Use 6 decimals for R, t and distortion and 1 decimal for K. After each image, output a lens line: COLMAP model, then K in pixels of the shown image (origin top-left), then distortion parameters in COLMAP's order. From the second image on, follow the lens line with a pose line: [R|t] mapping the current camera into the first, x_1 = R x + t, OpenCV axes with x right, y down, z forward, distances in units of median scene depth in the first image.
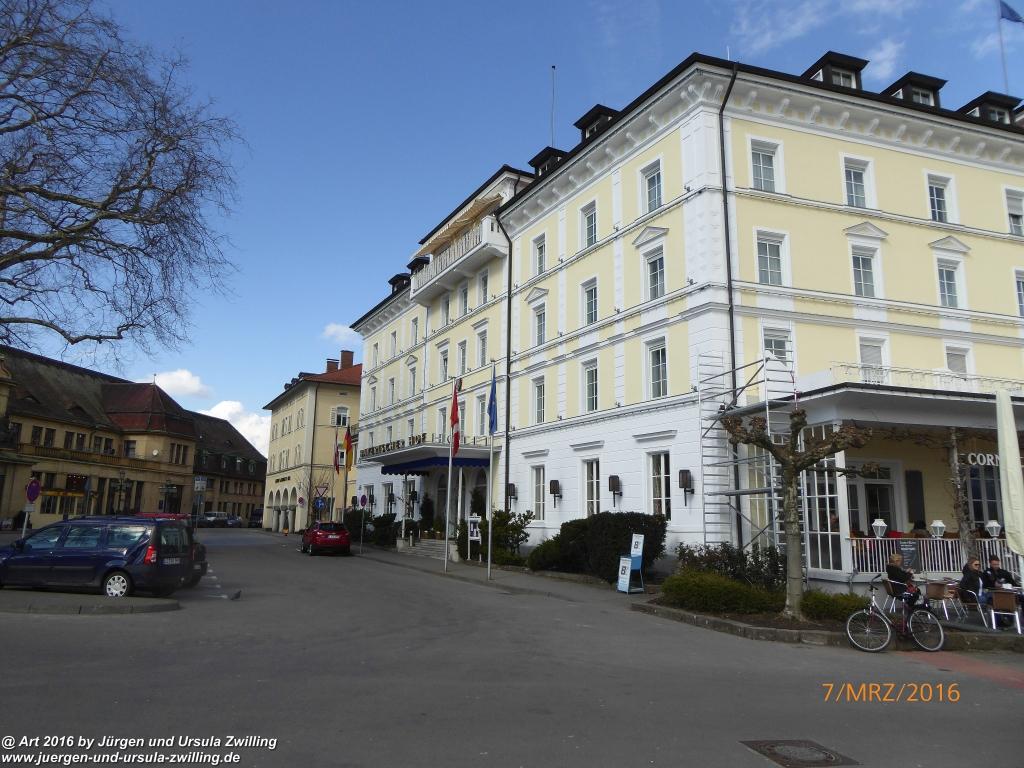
lens RADIAL K [[739.8, 0, 510.5], [0, 739.8, 382.4], [0, 0, 1]] dist [-0.013504, -0.009577]
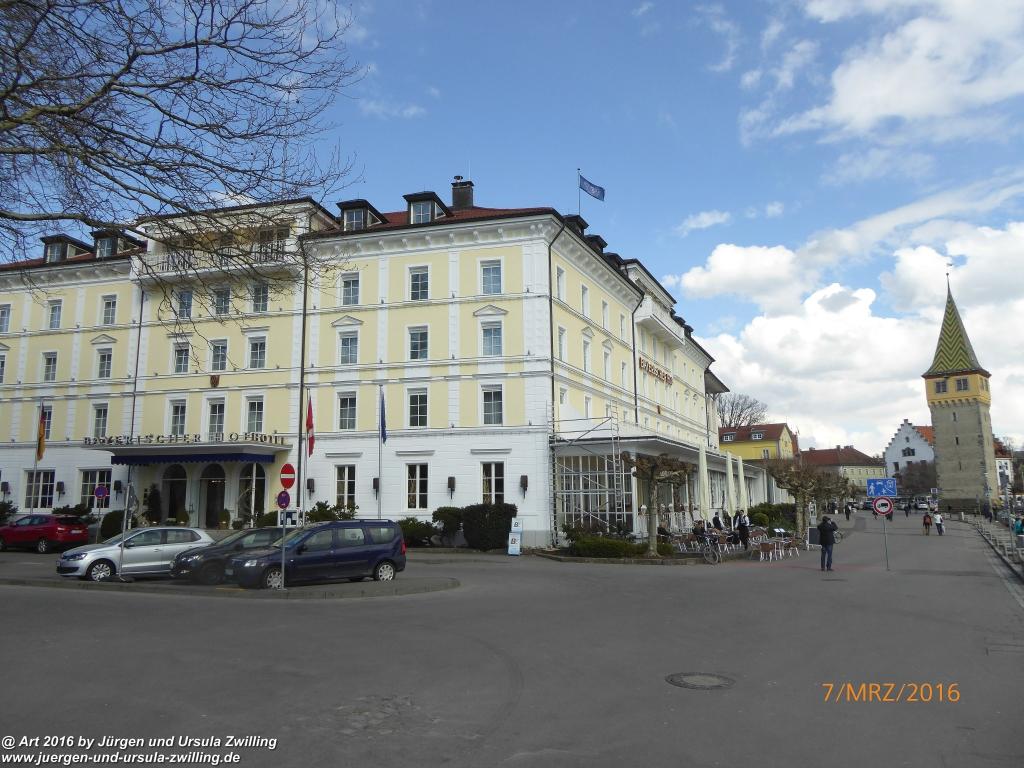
lens RADIAL K [[739.8, 0, 509.3], [0, 739.8, 387.3], [0, 0, 1]] dist [-0.013504, -0.009577]
pose [[0.641034, 0.123247, 0.757552, -0.908674], [-0.128417, 0.990332, -0.052454, 0.019535], [-0.756693, -0.063658, 0.650664, 0.032678]]
